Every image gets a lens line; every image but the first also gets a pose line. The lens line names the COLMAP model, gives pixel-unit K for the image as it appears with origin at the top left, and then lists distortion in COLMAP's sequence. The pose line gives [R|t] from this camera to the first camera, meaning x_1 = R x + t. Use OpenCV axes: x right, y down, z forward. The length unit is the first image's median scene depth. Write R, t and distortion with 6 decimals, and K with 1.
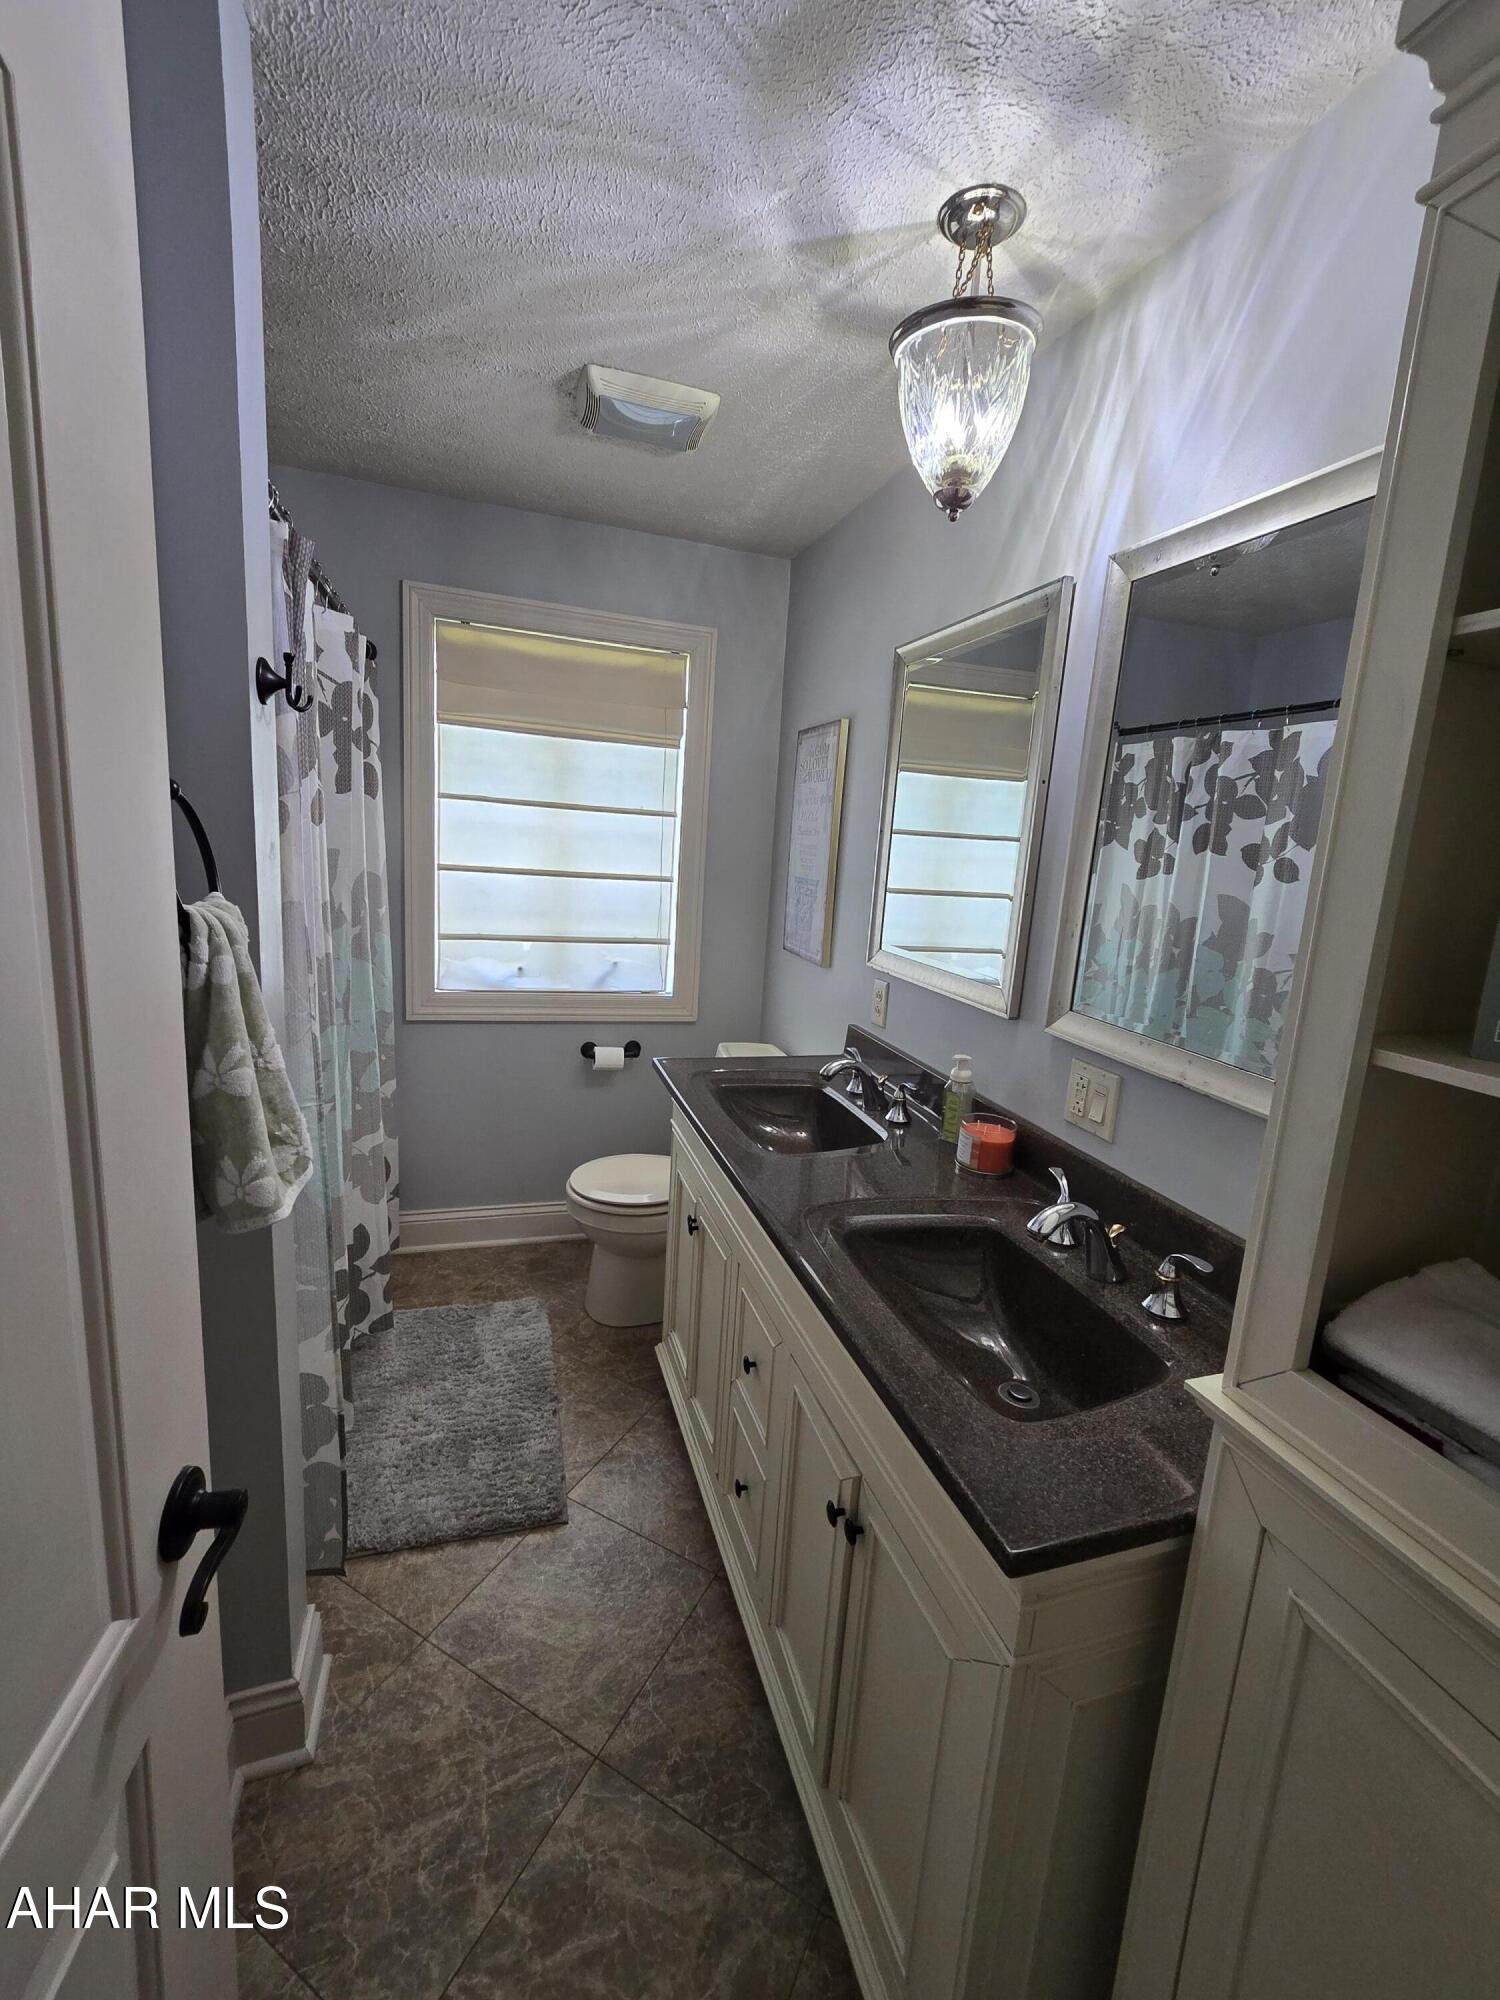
lens RADIAL K [[827.2, 0, 746.6], [0, 827.2, 999.0], [0, 0, 1]] dist [-0.003332, 0.000177]
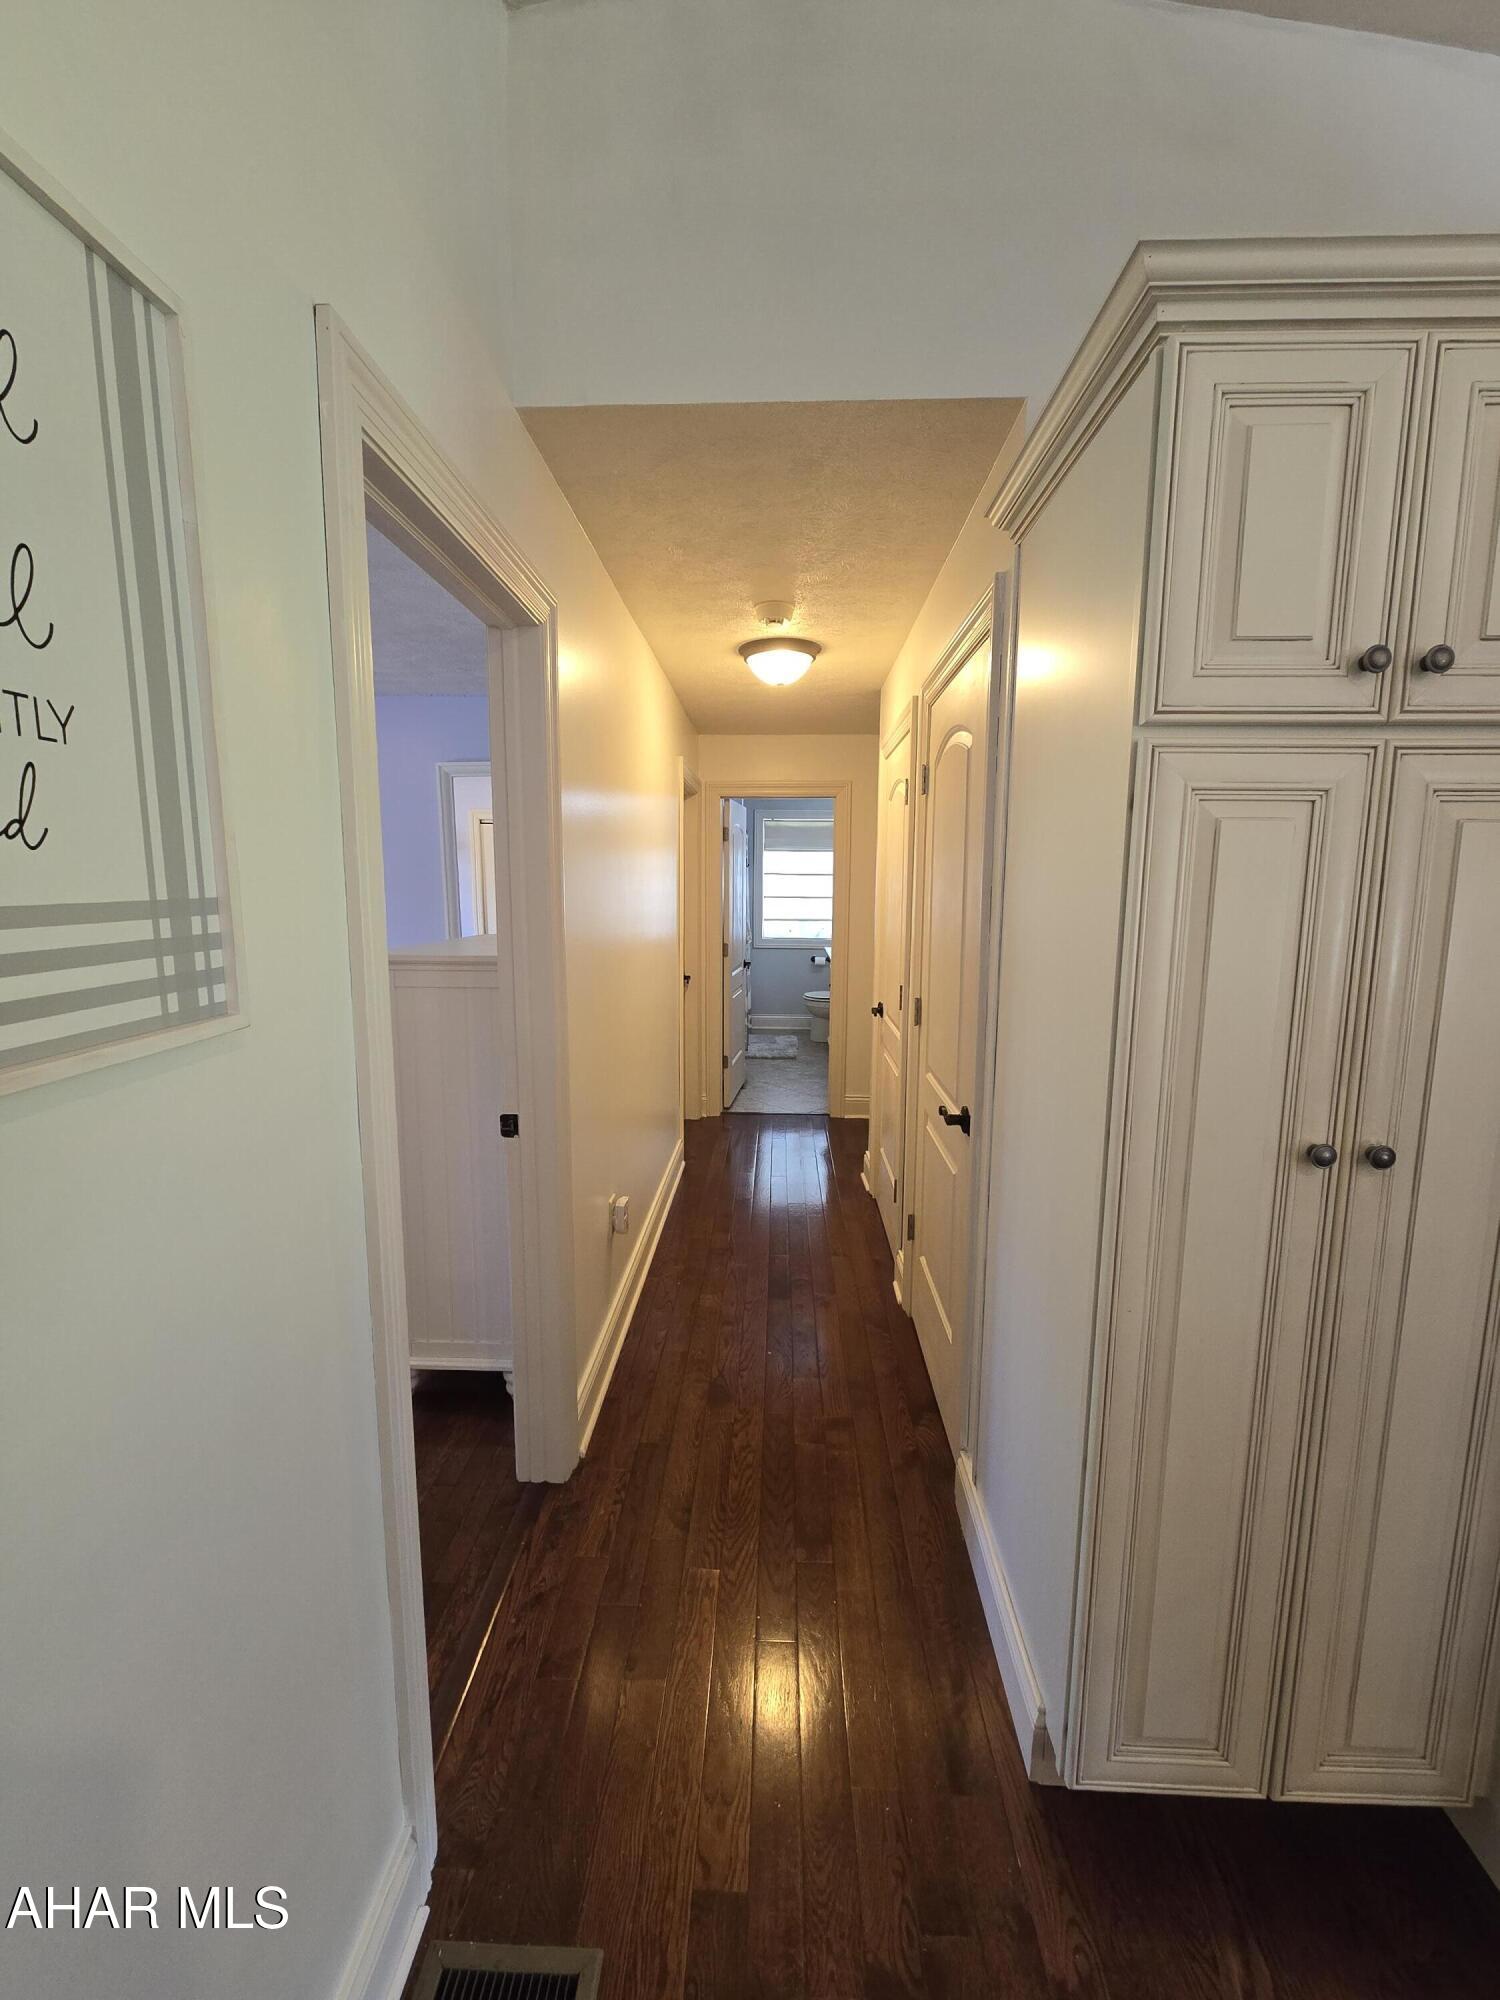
lens RADIAL K [[827.2, 0, 749.3], [0, 827.2, 997.6], [0, 0, 1]] dist [-0.003332, 0.000177]
pose [[0.941580, -0.013083, -0.336537, 0.603562], [-0.004257, 0.998703, -0.050735, 0.369177], [0.336764, 0.049204, 0.940303, -1.885796]]
